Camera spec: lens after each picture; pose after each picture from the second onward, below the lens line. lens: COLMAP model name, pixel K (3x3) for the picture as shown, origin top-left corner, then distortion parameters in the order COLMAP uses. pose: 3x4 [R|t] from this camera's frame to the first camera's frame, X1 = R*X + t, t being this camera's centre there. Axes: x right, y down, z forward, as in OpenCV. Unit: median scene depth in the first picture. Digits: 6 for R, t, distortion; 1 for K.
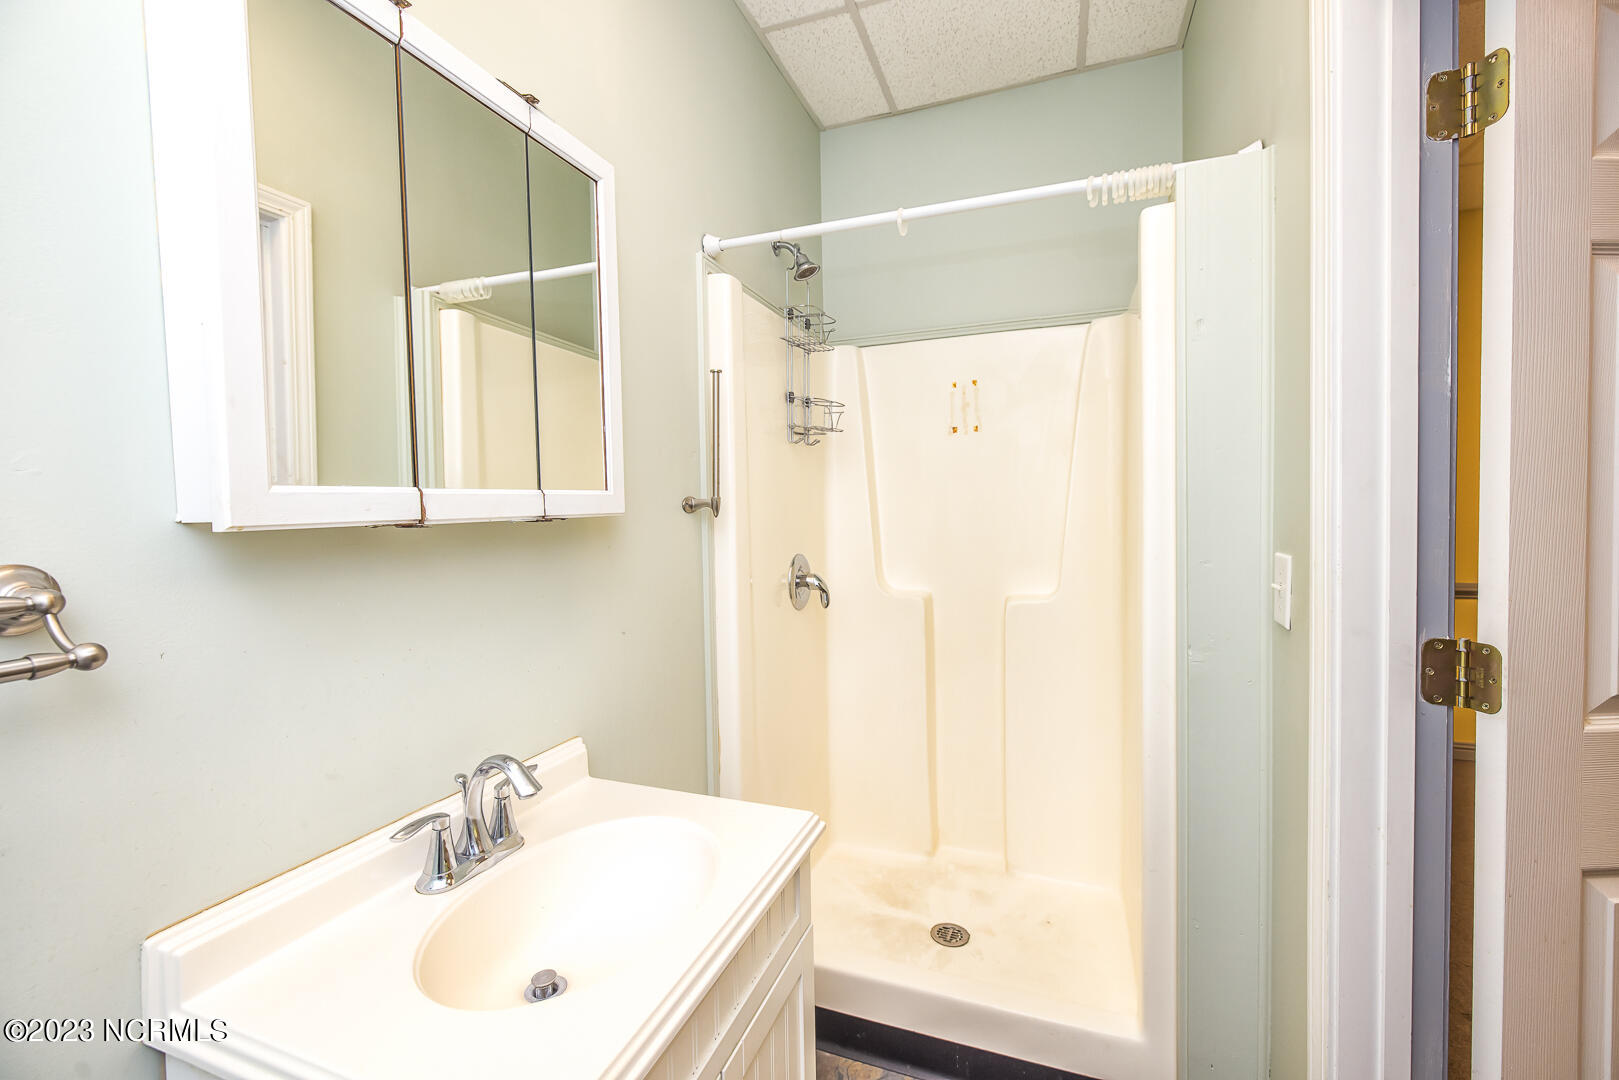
lens RADIAL K [[670.4, 0, 806.0], [0, 670.4, 531.1], [0, 0, 1]] dist [-0.001744, 0.000406]
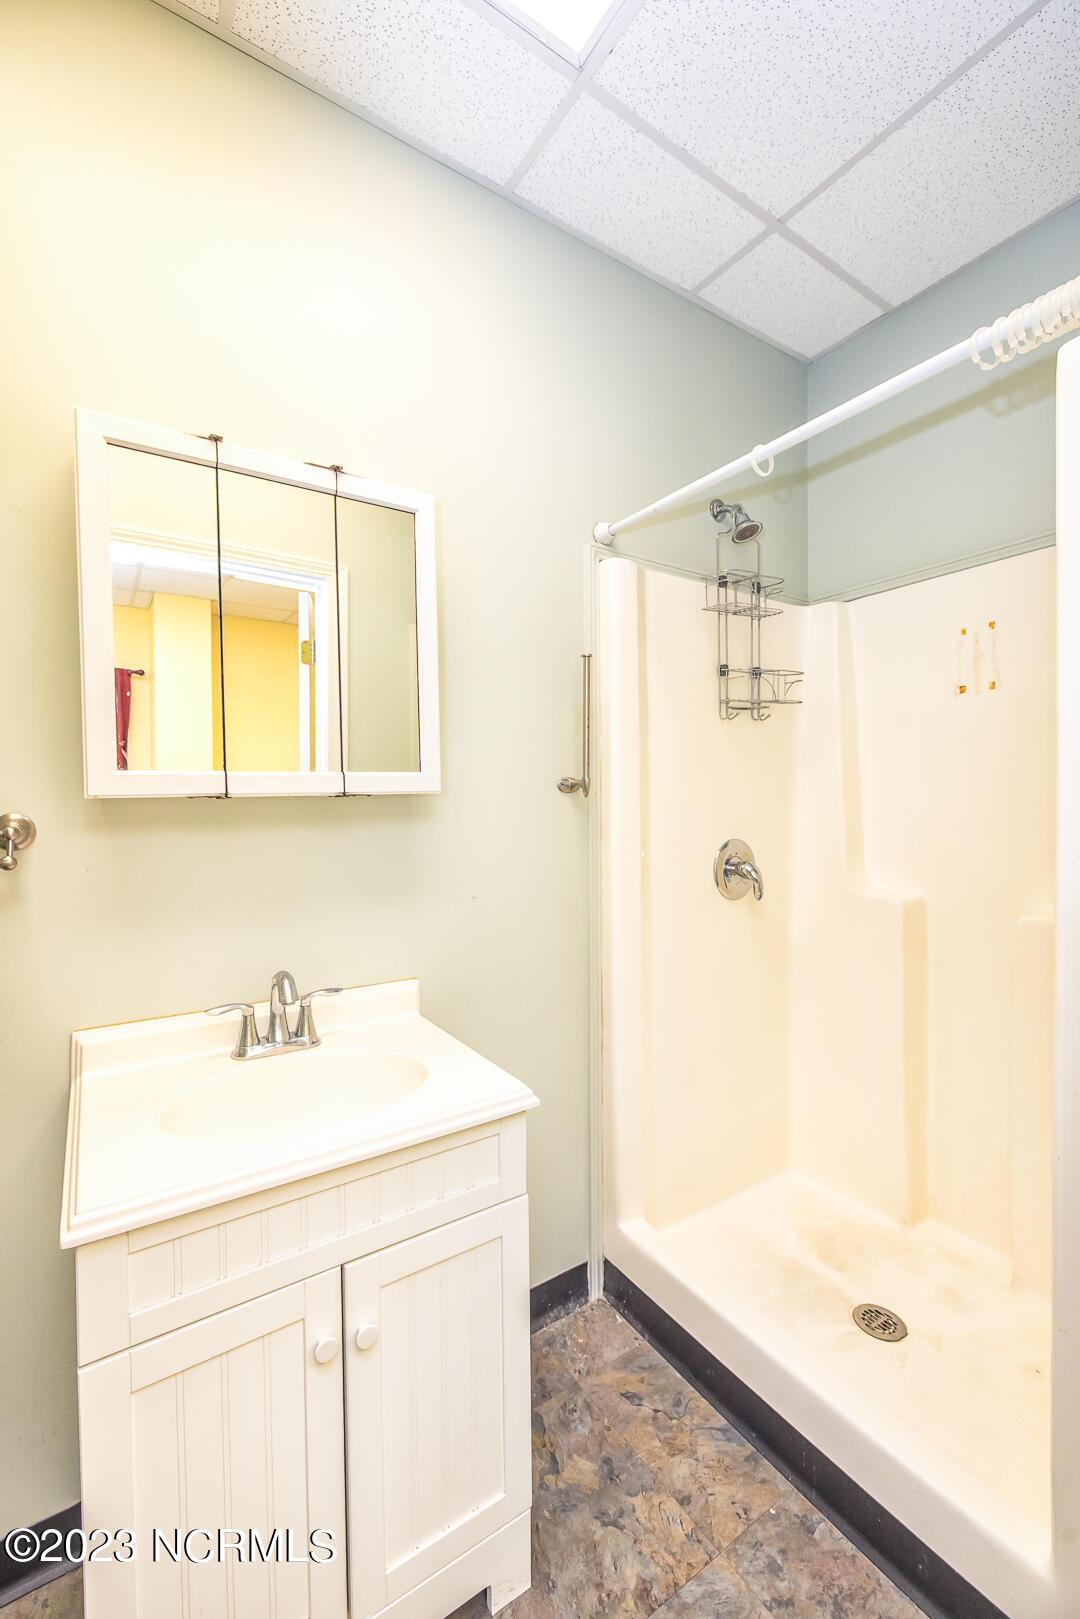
lens RADIAL K [[670.4, 0, 530.0], [0, 670.4, 809.3], [0, 0, 1]] dist [-0.001744, 0.000406]
pose [[0.804608, 0.021690, -0.593411, 0.319317], [-0.025801, 0.999666, 0.001555, -0.000932], [0.593246, 0.014059, 0.804898, 0.093462]]
